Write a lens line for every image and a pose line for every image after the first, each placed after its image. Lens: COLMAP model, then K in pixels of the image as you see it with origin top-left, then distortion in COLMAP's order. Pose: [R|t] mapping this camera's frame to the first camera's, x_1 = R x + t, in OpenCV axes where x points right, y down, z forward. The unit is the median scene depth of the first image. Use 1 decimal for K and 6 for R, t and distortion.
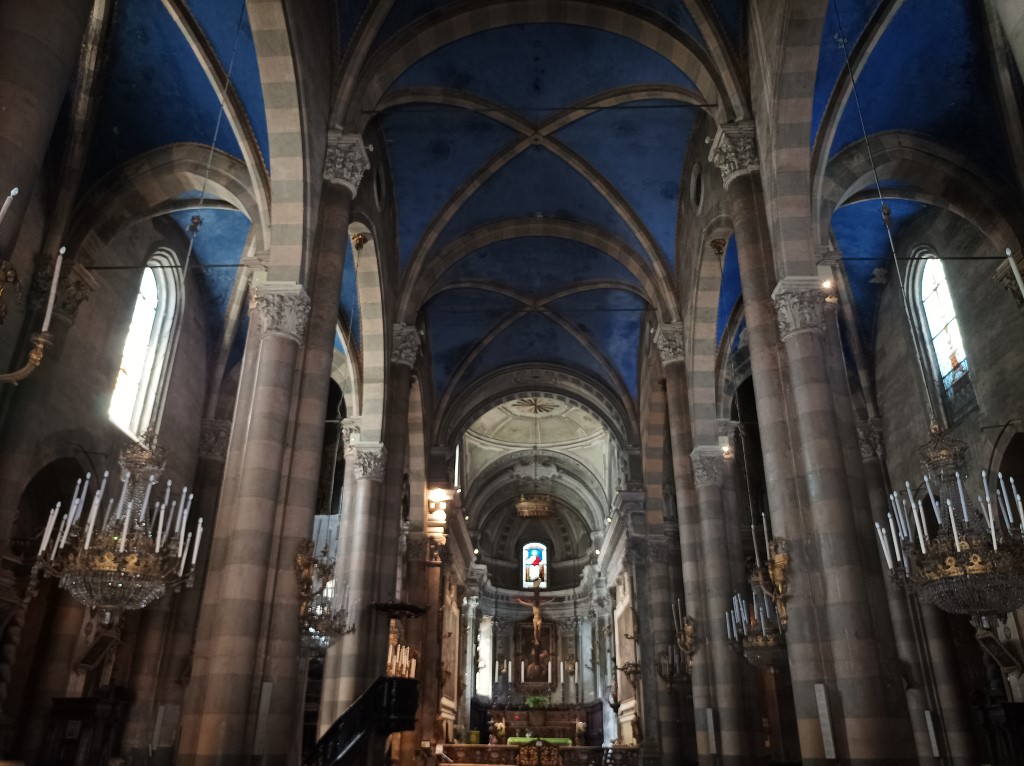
lens RADIAL K [[764.3, 0, 513.1], [0, 764.3, 380.8], [0, 0, 1]] dist [0.003327, -0.010909]
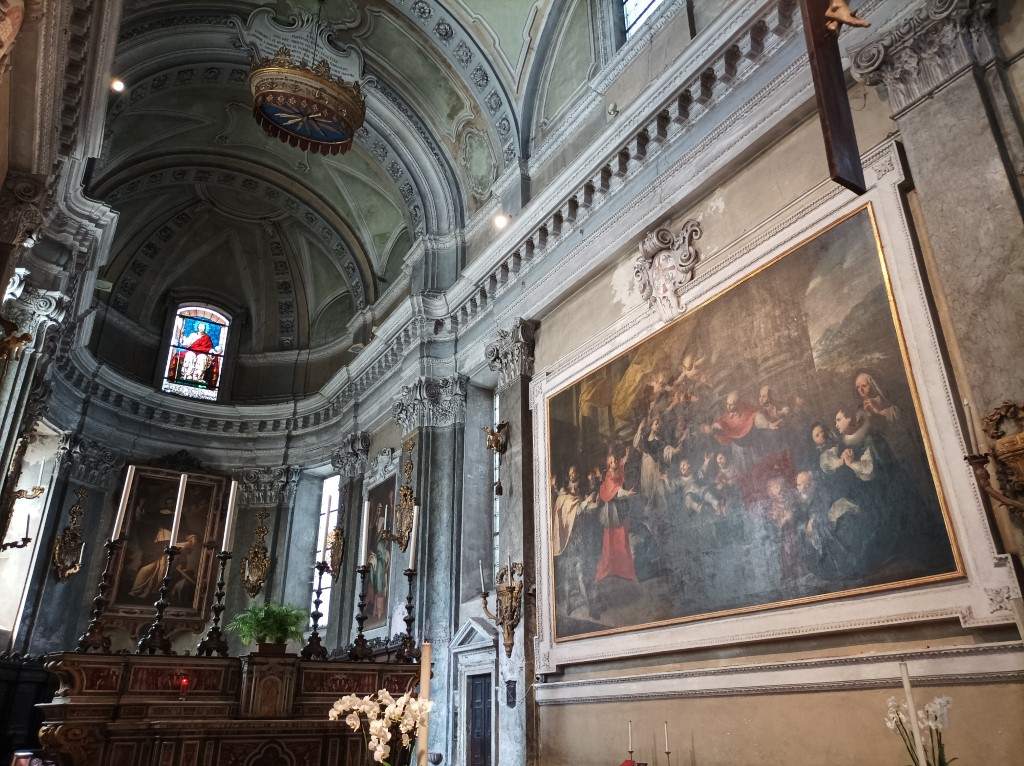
lens RADIAL K [[764.3, 0, 515.3], [0, 764.3, 388.0], [0, 0, 1]] dist [0.003327, -0.010909]
pose [[0.839154, 0.211568, 0.501058, -0.035166], [-0.221112, 0.974381, -0.041115, 0.249283], [-0.496920, -0.076288, 0.864436, 0.551648]]
